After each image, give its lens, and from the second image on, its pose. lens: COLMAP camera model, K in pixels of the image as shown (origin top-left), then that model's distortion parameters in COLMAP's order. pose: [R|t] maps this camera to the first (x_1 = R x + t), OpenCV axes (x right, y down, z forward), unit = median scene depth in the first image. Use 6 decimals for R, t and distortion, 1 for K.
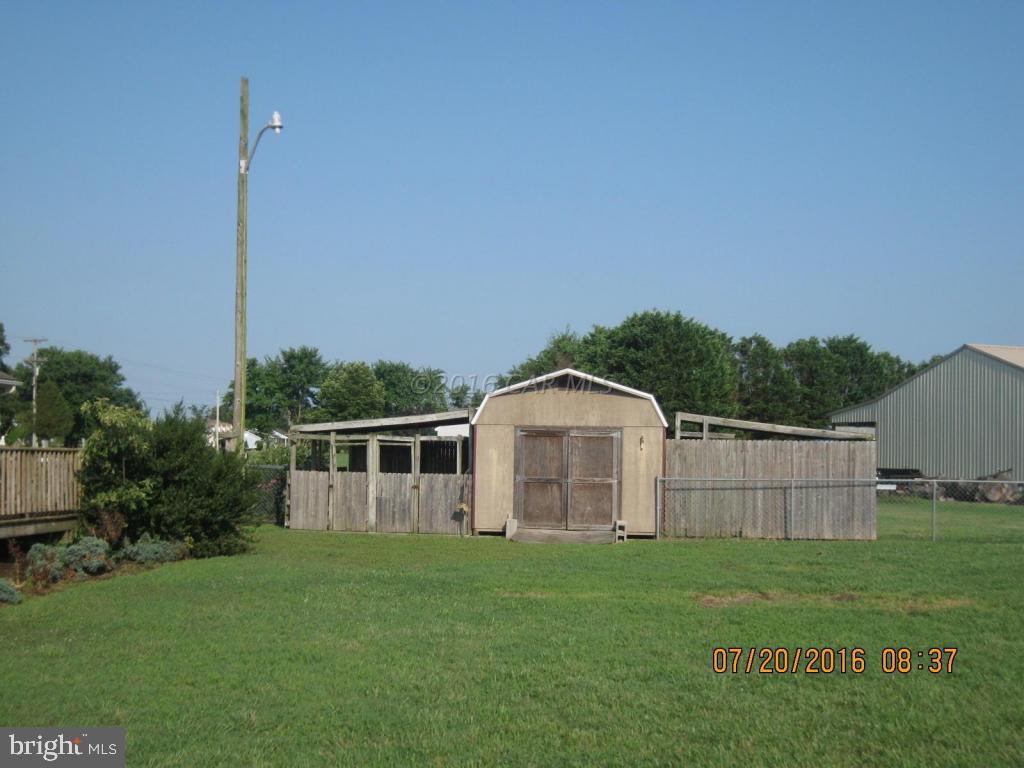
lens RADIAL K [[1295.5, 0, 512.0], [0, 1295.5, 384.0], [0, 0, 1]] dist [-0.123477, 0.010903]
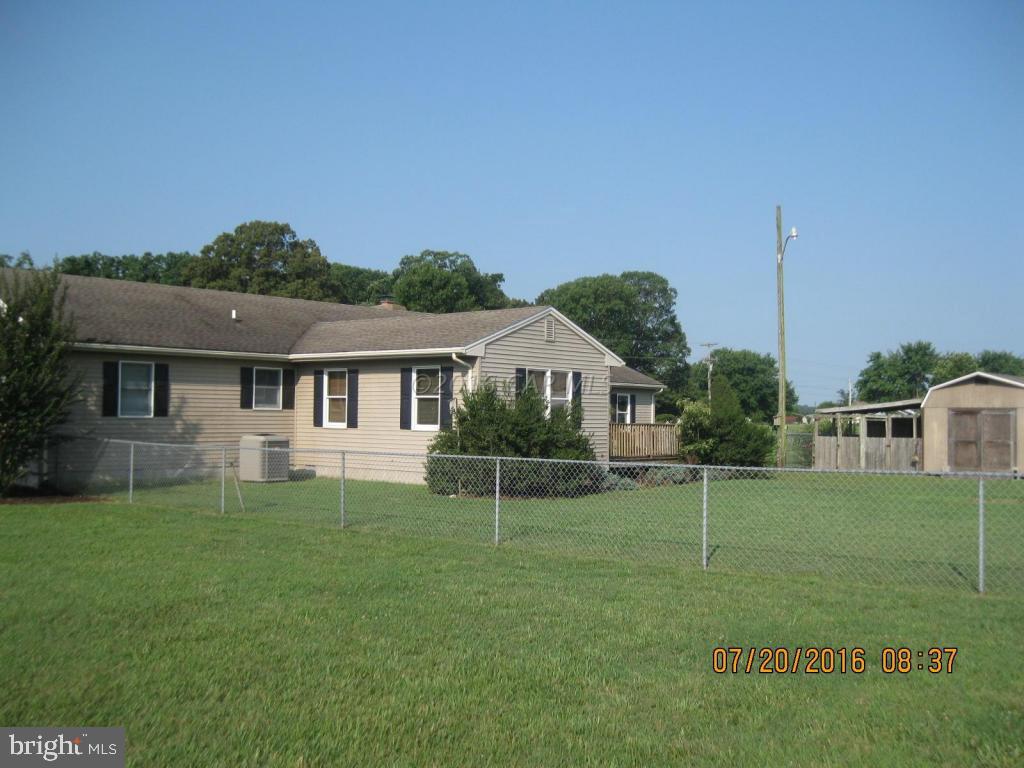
lens RADIAL K [[1043.8, 0, 512.0], [0, 1043.8, 384.0], [0, 0, 1]] dist [-0.000327, -0.243229]
pose [[0.851108, -0.023693, -0.524456, 0.211646], [0.029293, 0.999568, 0.002381, -0.016054], [0.524173, -0.017390, 0.851434, -0.371332]]
